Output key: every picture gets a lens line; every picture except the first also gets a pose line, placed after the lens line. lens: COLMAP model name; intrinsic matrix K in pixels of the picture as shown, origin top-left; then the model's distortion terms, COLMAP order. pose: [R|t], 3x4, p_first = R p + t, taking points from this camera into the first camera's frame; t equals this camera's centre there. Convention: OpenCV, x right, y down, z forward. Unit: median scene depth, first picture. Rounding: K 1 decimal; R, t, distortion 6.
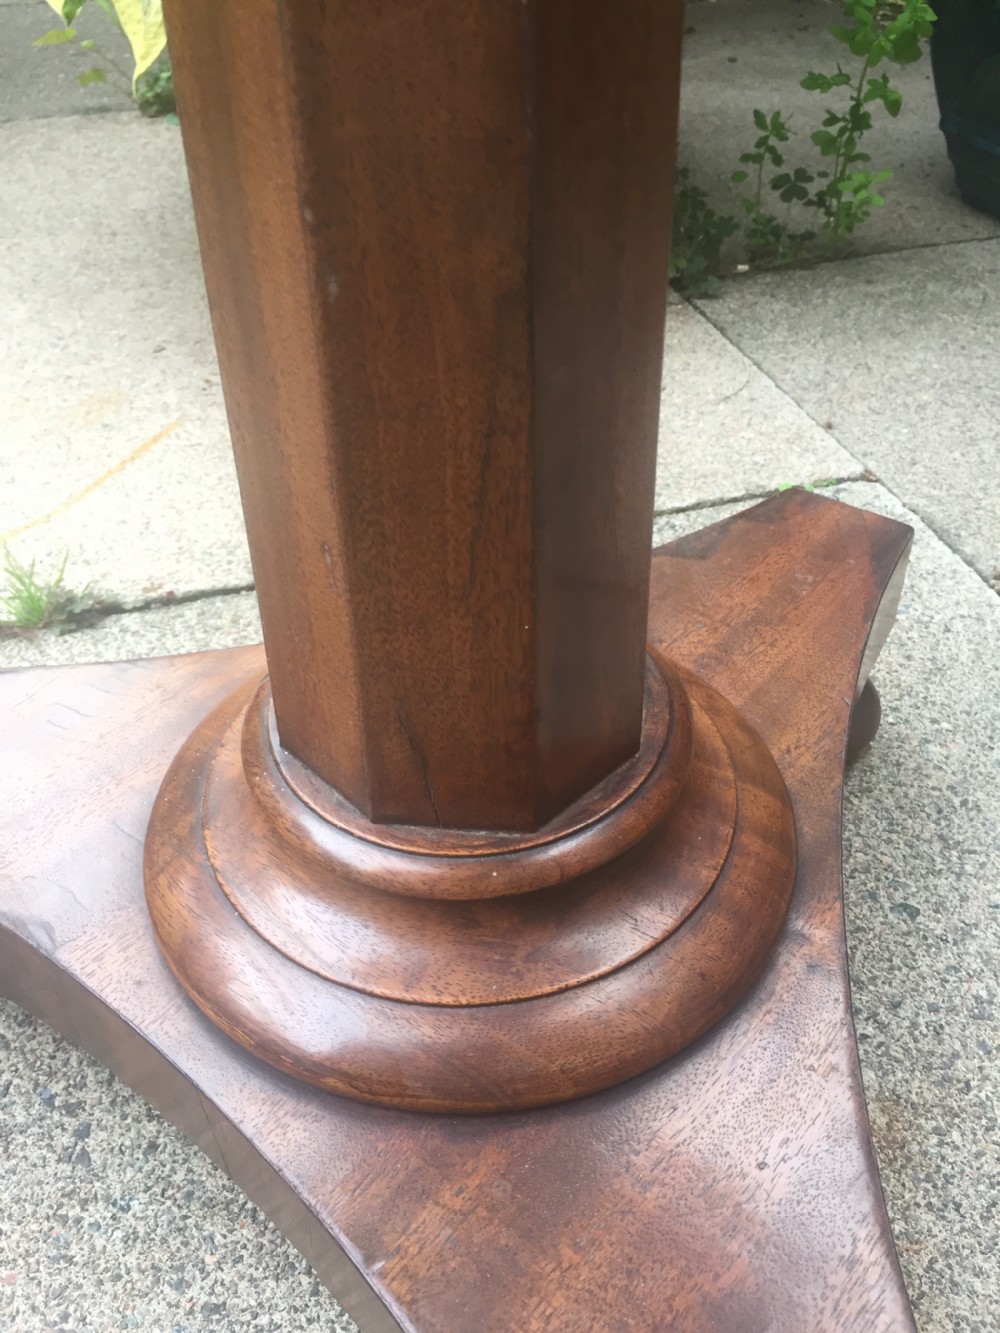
lens RADIAL K [[1153.6, 0, 504.7], [0, 1153.6, 681.2], [0, 0, 1]] dist [0.076733, -0.122079]
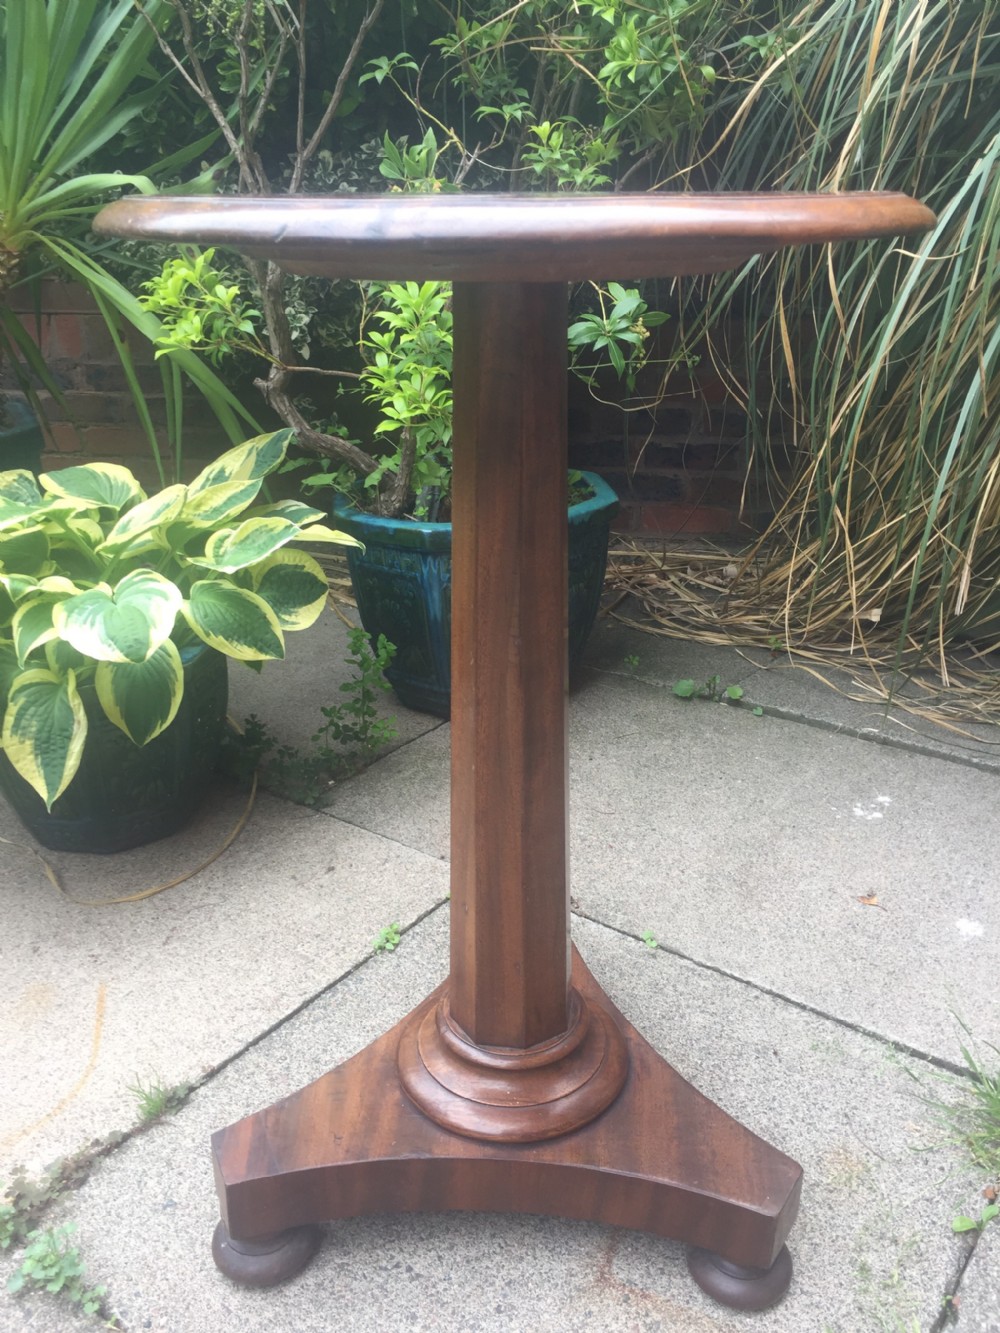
lens RADIAL K [[1153.6, 0, 512.6], [0, 1153.6, 673.3], [0, 0, 1]] dist [0.076733, -0.122079]
pose [[0.796567, -0.230691, 0.558805, -0.648988], [0.393994, 0.899169, -0.190429, -0.082409], [-0.458530, 0.371855, 0.807139, -0.745005]]
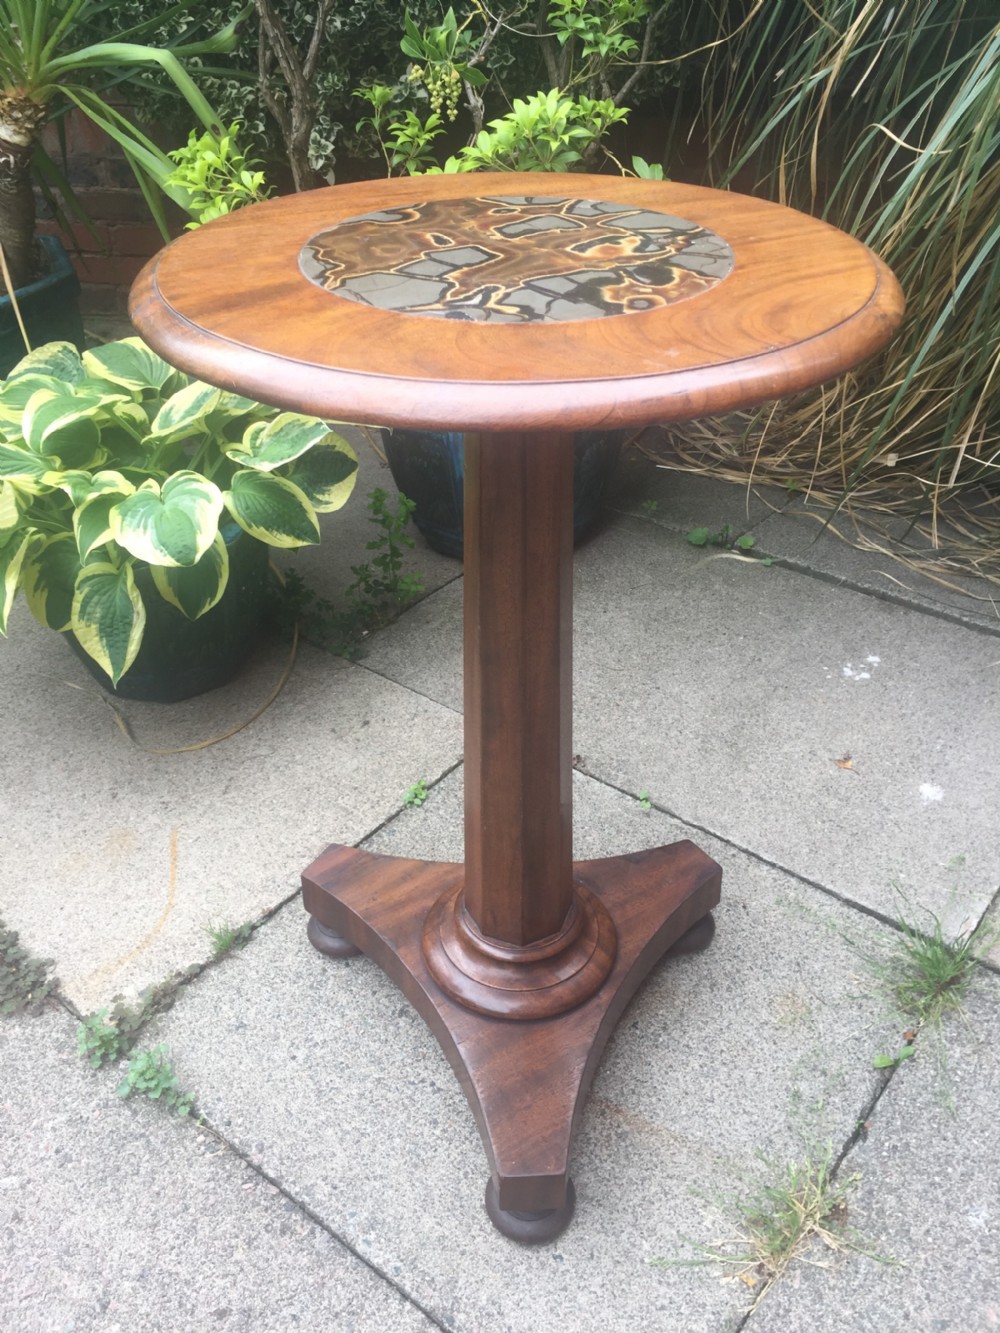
lens RADIAL K [[1153.6, 0, 510.5], [0, 1153.6, 681.2], [0, 0, 1]] dist [0.076733, -0.122079]
pose [[0.817941, -0.338111, 0.465460, -0.646175], [0.378146, 0.925712, 0.007932, -0.263583], [-0.433564, 0.169524, 0.885033, -0.972207]]
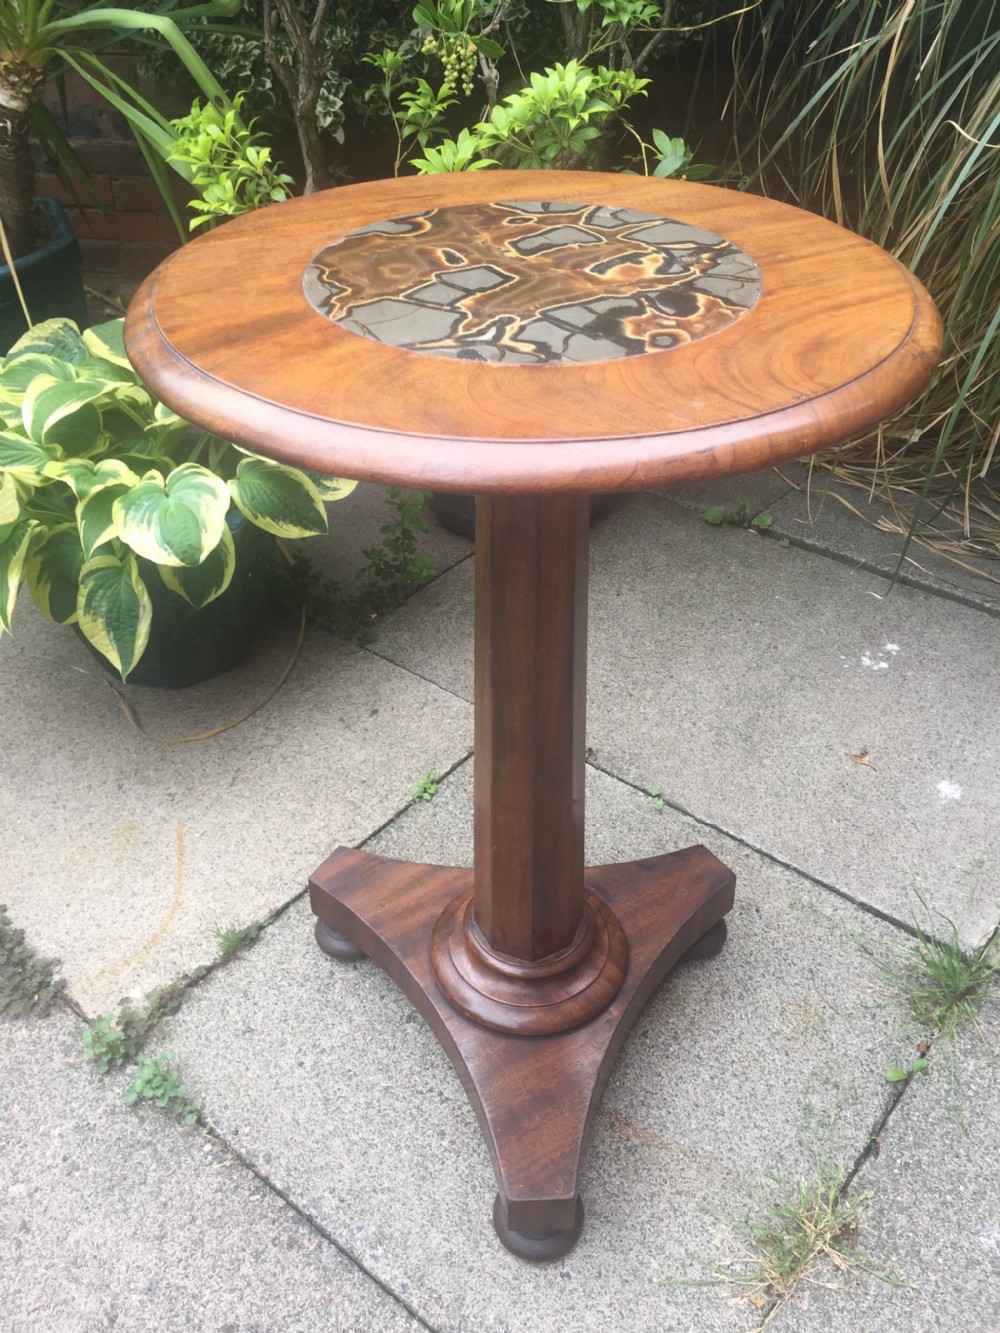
lens RADIAL K [[1153.6, 0, 510.4], [0, 1153.6, 678.3], [0, 0, 1]] dist [0.076733, -0.122079]
pose [[0.824284, -0.353461, 0.442290, -0.602068], [0.371943, 0.927031, 0.047667, -0.342021], [-0.426865, 0.125216, 0.895605, -0.951946]]
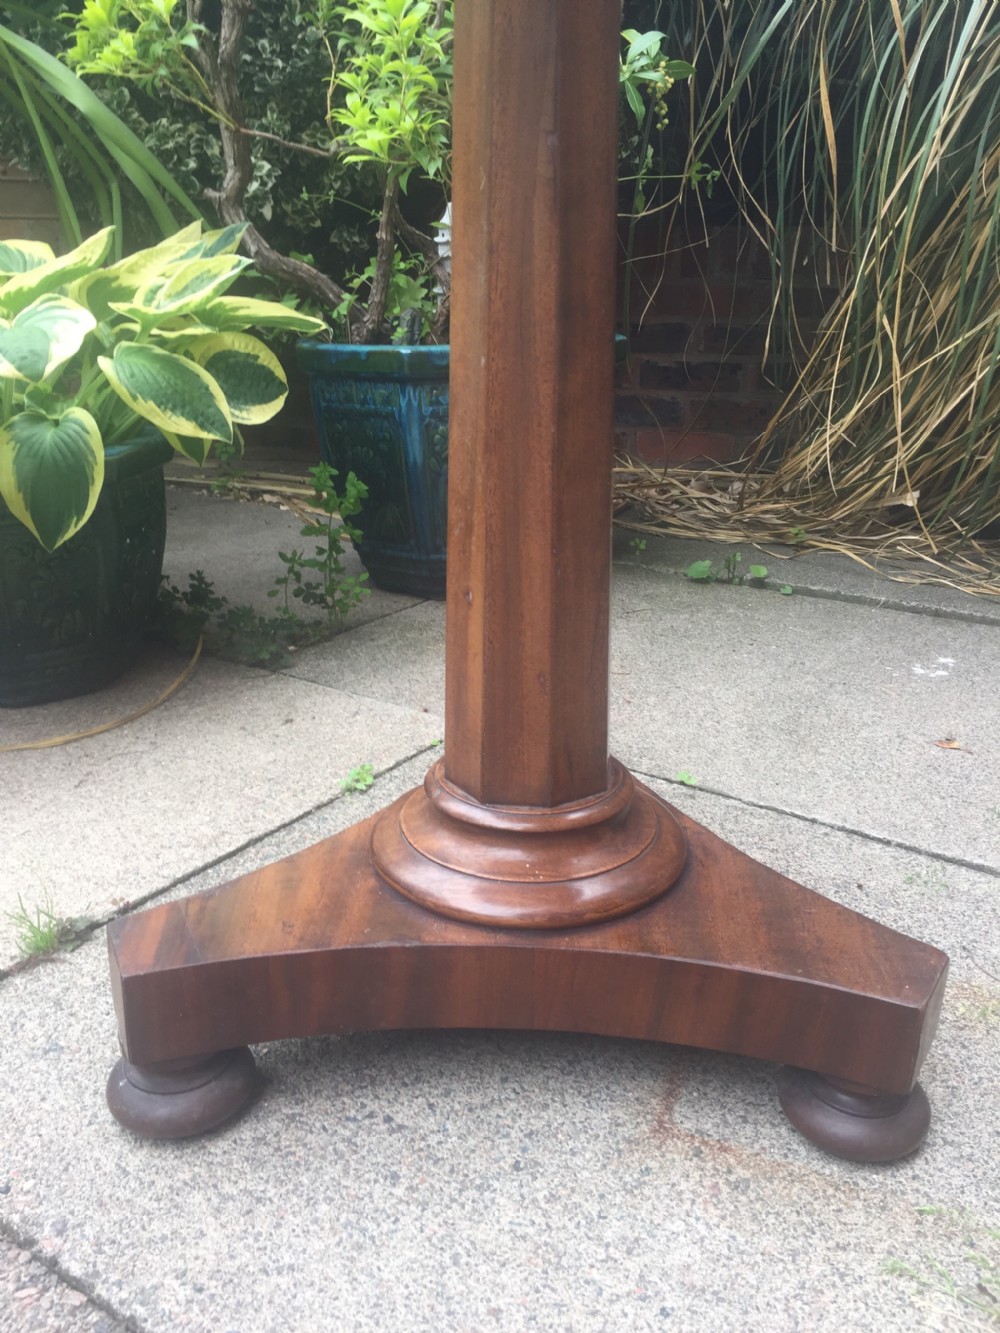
lens RADIAL K [[1153.6, 0, 508.5], [0, 1153.6, 674.6], [0, 0, 1]] dist [0.076733, -0.122079]
pose [[0.783828, -0.204811, 0.586231, -0.563514], [0.399564, 0.889005, -0.223651, 0.140697], [-0.475356, 0.409540, 0.778661, -0.322196]]
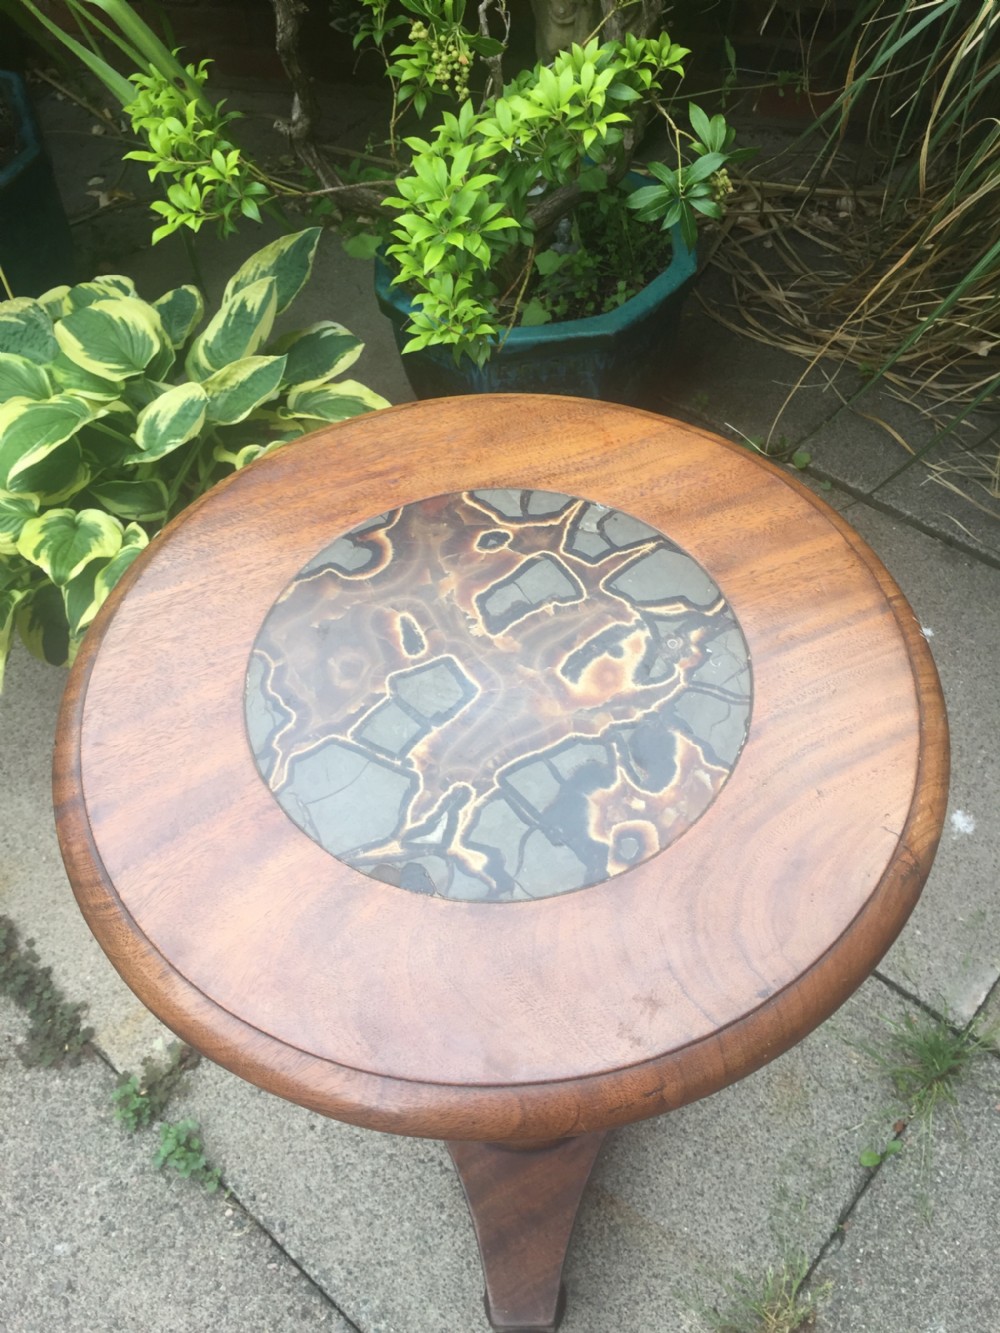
lens RADIAL K [[1153.6, 0, 511.6], [0, 1153.6, 673.5], [0, 0, 1]] dist [0.076733, -0.122079]
pose [[0.844173, -0.447171, 0.295652, -0.285900], [0.369274, 0.884870, 0.283973, -0.845828], [-0.388598, -0.130546, 0.912113, -0.929322]]
